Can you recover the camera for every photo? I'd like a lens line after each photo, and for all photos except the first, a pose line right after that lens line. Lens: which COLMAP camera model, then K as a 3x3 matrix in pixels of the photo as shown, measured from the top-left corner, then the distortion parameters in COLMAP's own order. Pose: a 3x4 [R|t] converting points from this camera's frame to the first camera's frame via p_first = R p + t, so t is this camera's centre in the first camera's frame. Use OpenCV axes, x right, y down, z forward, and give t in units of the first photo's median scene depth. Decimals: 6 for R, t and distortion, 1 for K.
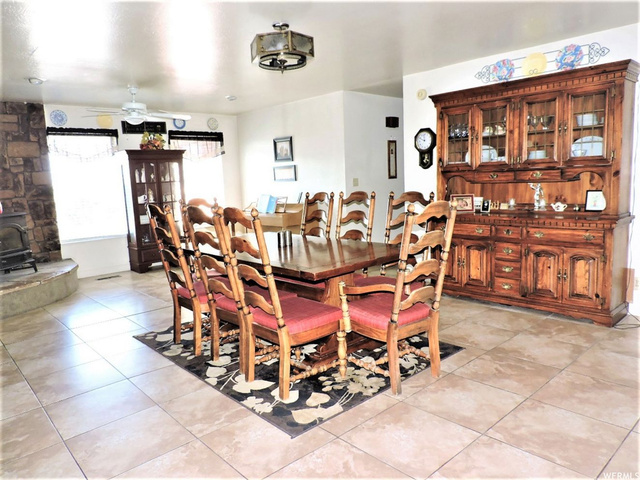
lens RADIAL K [[457.3, 0, 320.0], [0, 457.3, 240.0], [0, 0, 1]] dist [-0.012030, 0.000351]
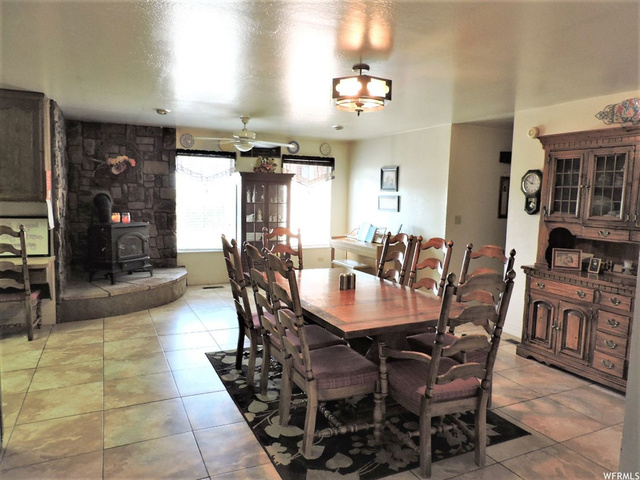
lens RADIAL K [[456.0, 0, 320.0], [0, 456.0, 240.0], [0, 0, 1]] dist [-0.021139, 0.000329]
pose [[0.955256, 0.096172, -0.279708, 0.108222], [-0.105566, 0.994237, -0.018679, -0.054834], [0.276300, 0.047371, 0.959903, 0.034994]]
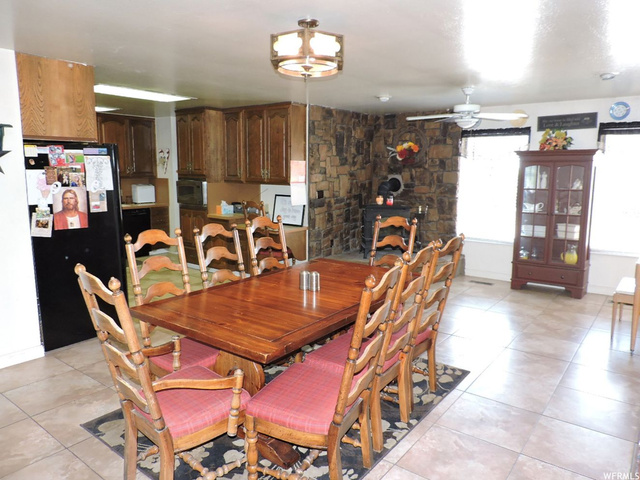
lens RADIAL K [[454.2, 0, 329.4], [0, 454.2, 240.0], [0, 0, 1]] dist [-0.008948, -0.003649]
pose [[0.192442, 0.193612, -0.962019, 0.587503], [-0.150409, 0.974579, 0.166052, -0.177447], [0.969713, 0.112741, 0.216671, 0.695381]]
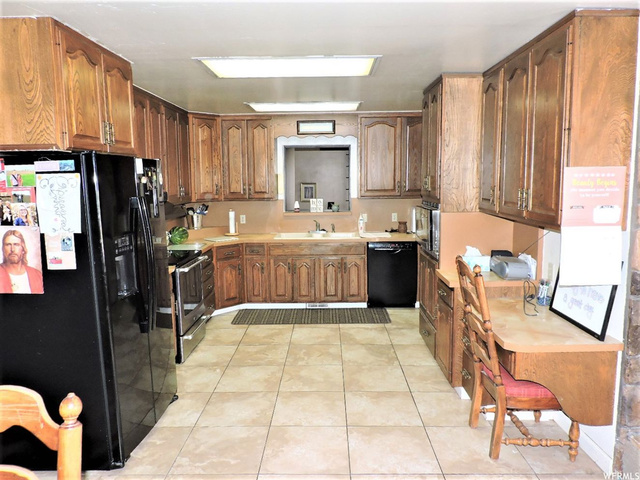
lens RADIAL K [[457.3, 0, 320.0], [0, 457.3, 240.0], [0, 0, 1]] dist [-0.012030, 0.000351]
pose [[-0.678484, 0.141797, -0.720800, -0.227851], [-0.062950, 0.966363, 0.249359, -0.197572], [0.731913, 0.214560, -0.646736, 1.002380]]
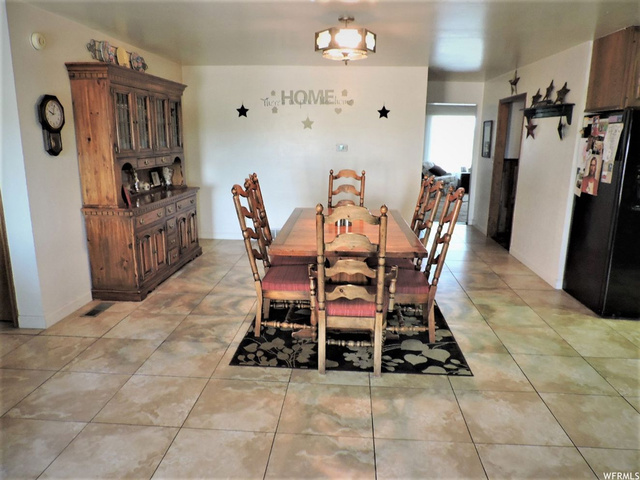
lens RADIAL K [[456.0, 0, 320.0], [0, 456.0, 240.0], [0, 0, 1]] dist [-0.021139, 0.000329]
pose [[-0.691925, -0.130154, 0.710141, -0.663172], [0.114117, 0.951534, 0.285586, -0.219465], [-0.712893, 0.278643, -0.643538, 1.436852]]
